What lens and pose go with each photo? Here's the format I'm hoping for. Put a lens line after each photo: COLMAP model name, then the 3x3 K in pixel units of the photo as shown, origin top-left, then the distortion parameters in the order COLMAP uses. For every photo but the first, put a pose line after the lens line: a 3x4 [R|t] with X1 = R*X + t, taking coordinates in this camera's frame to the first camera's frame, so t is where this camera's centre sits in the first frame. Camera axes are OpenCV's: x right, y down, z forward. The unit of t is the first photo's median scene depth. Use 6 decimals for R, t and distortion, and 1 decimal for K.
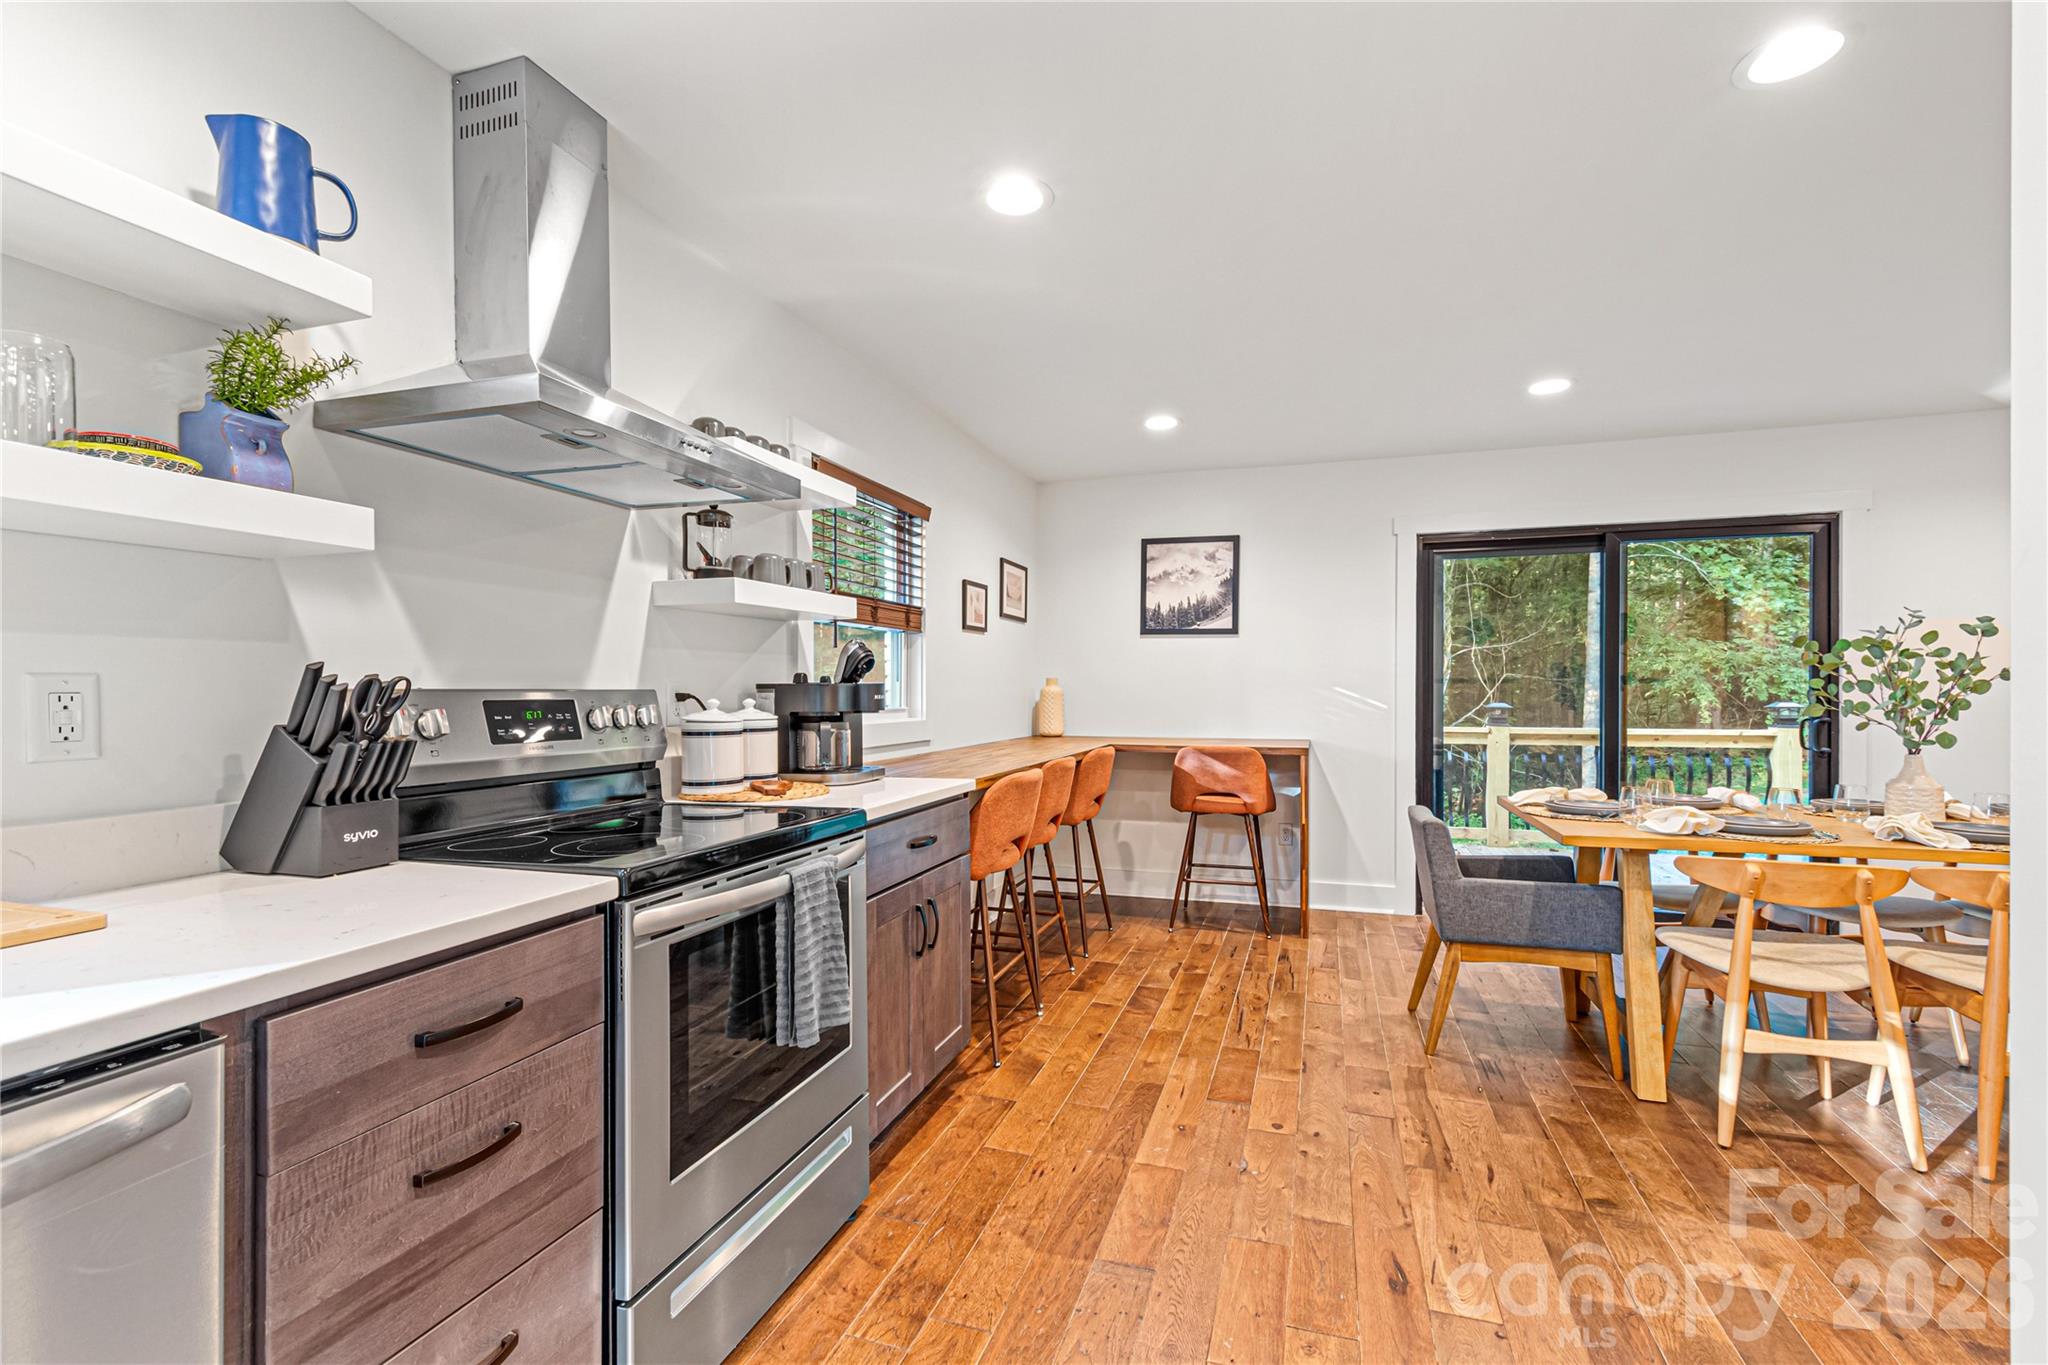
lens RADIAL K [[917.5, 0, 1018.2], [0, 917.5, 694.5], [0, 0, 1]] dist [0.004686, 0.000305]
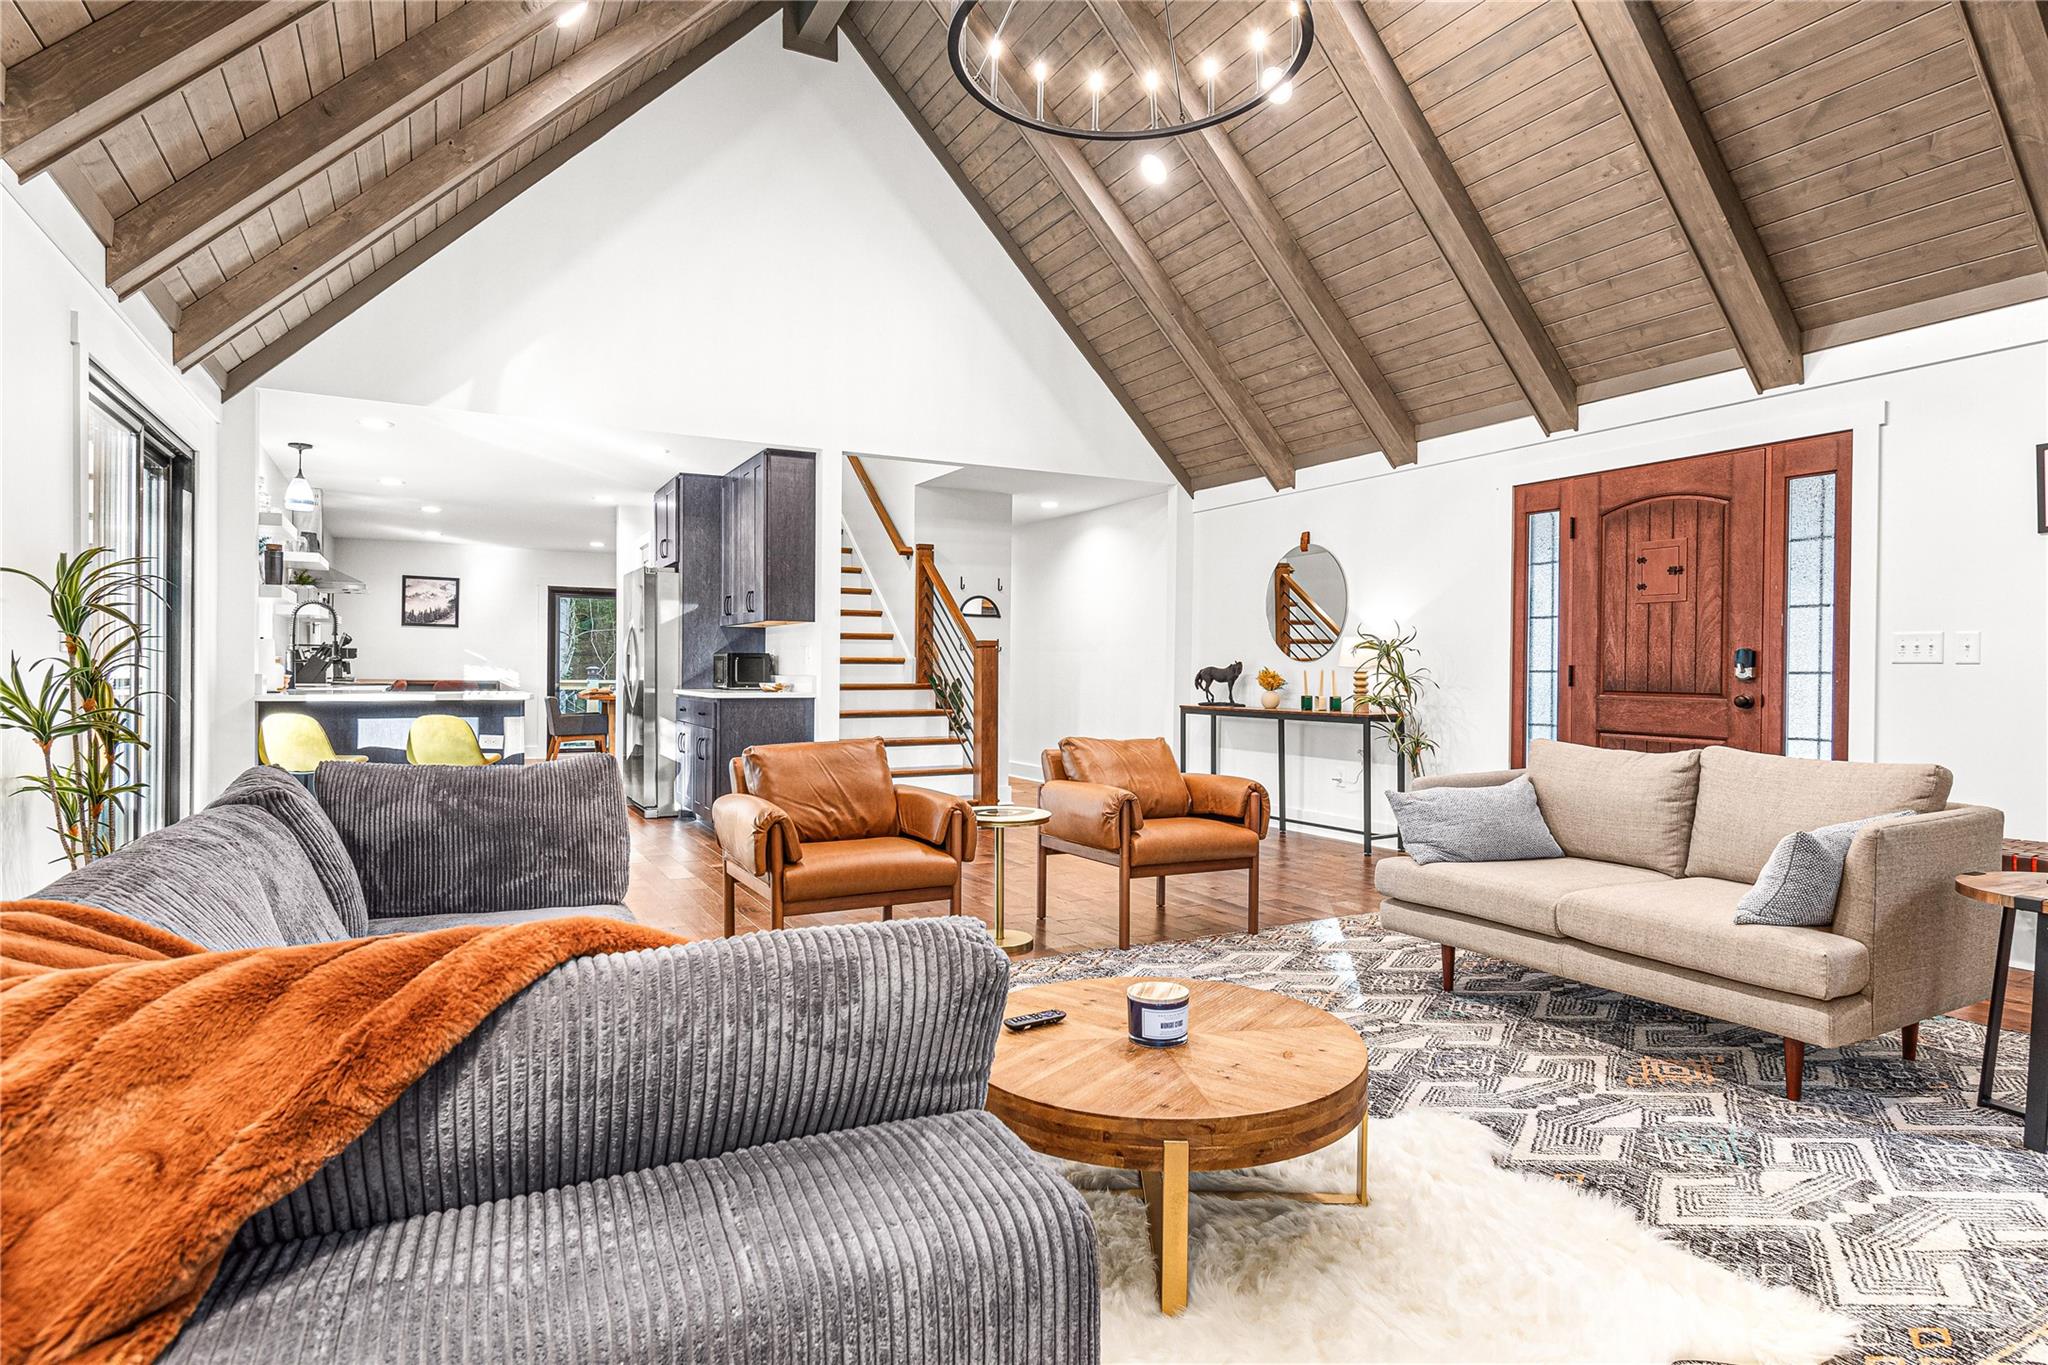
lens RADIAL K [[1111.7, 0, 1032.6], [0, 1111.7, 679.1], [0, 0, 1]] dist [-0.000800, -0.001274]
pose [[0.679584, 0.001363, 0.733596, -0.686182], [-0.005971, 0.999975, 0.003674, 0.030520], [-0.733573, -0.006877, 0.679576, -1.563860]]
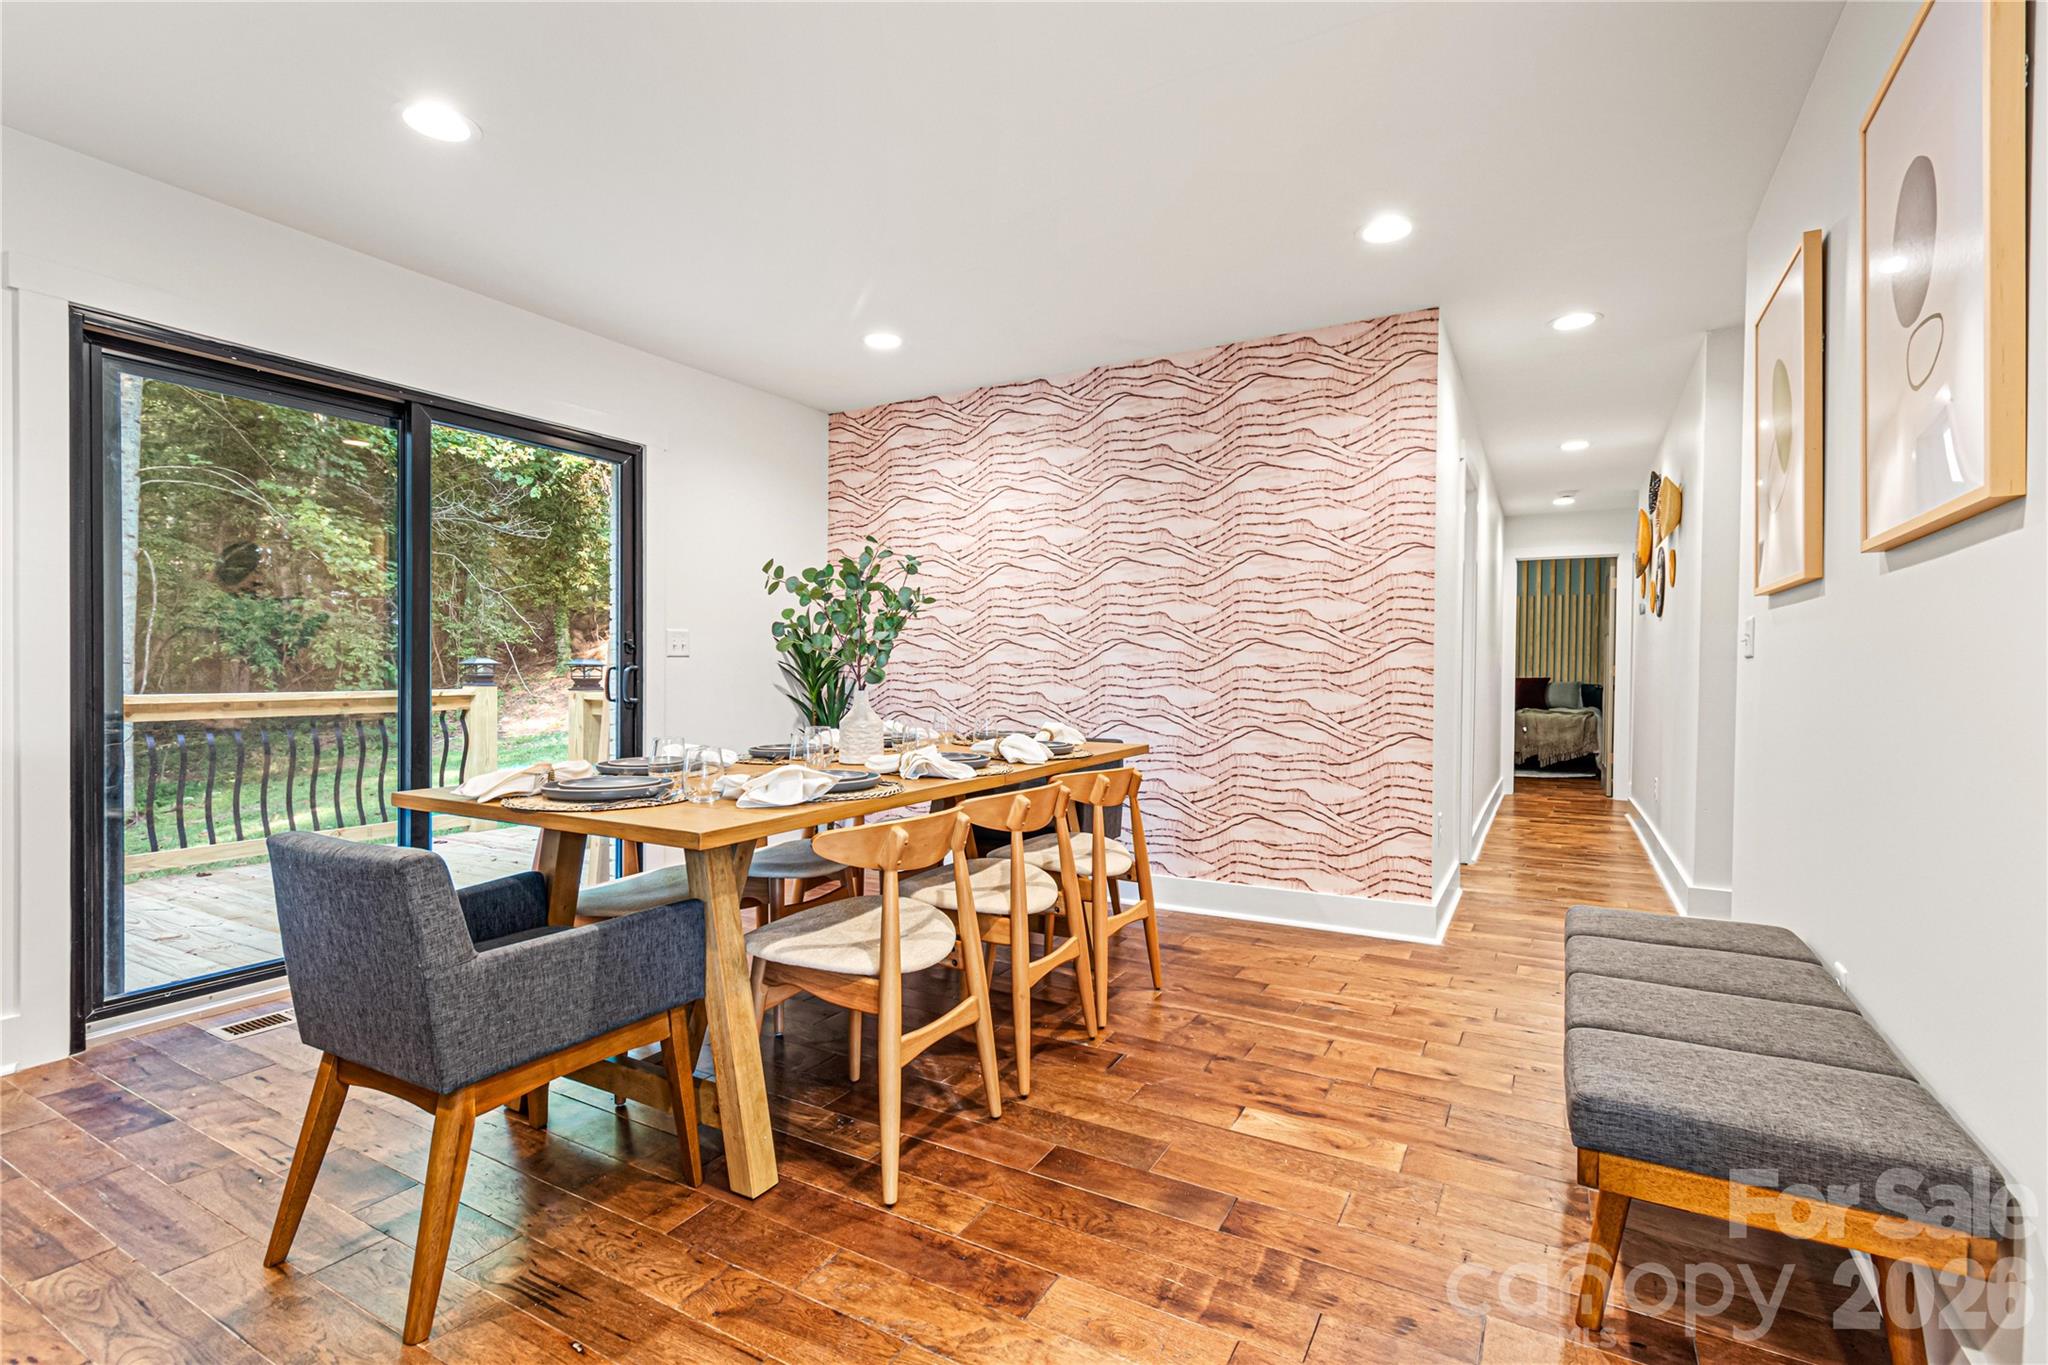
lens RADIAL K [[917.5, 0, 1036.5], [0, 917.5, 688.7], [0, 0, 1]] dist [0.004686, 0.000305]
pose [[0.176117, -0.018878, 0.984188, 0.022955], [-0.001858, 0.999808, 0.019510, 0.024481], [-0.984368, -0.005264, 0.176048, 0.361398]]
